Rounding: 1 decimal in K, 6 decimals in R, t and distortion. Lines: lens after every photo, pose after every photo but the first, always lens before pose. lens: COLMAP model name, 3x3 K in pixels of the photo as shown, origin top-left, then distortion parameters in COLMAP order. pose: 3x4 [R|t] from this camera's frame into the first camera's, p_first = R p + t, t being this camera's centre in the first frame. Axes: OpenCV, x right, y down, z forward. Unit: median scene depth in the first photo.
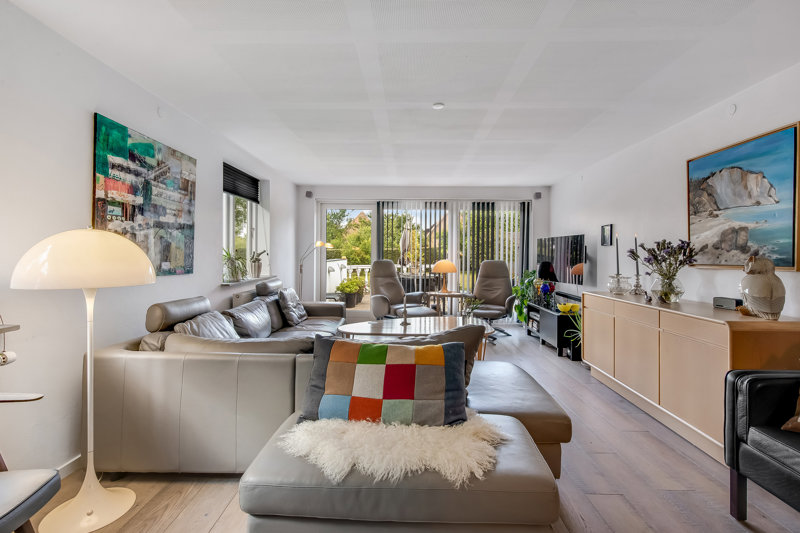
lens RADIAL K [[389.1, 0, 399.5], [0, 389.1, 256.9], [0, 0, 1]] dist [0.001938, 0.000197]
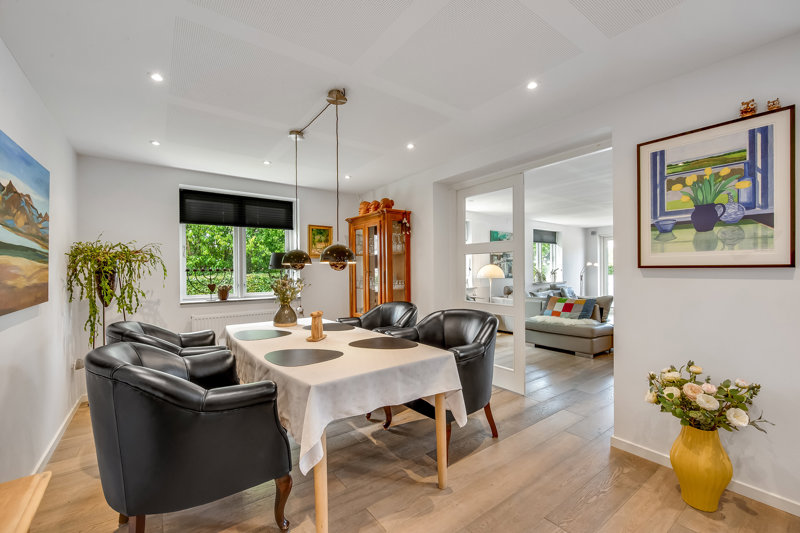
lens RADIAL K [[338.4, 0, 395.9], [0, 338.4, 273.6], [0, 0, 1]] dist [-0.009437, 0.000107]
pose [[0.612567, -0.005789, -0.790397, 1.017997], [0.004293, 0.999983, -0.003996, 0.024771], [0.790407, -0.000945, 0.612582, -1.420572]]
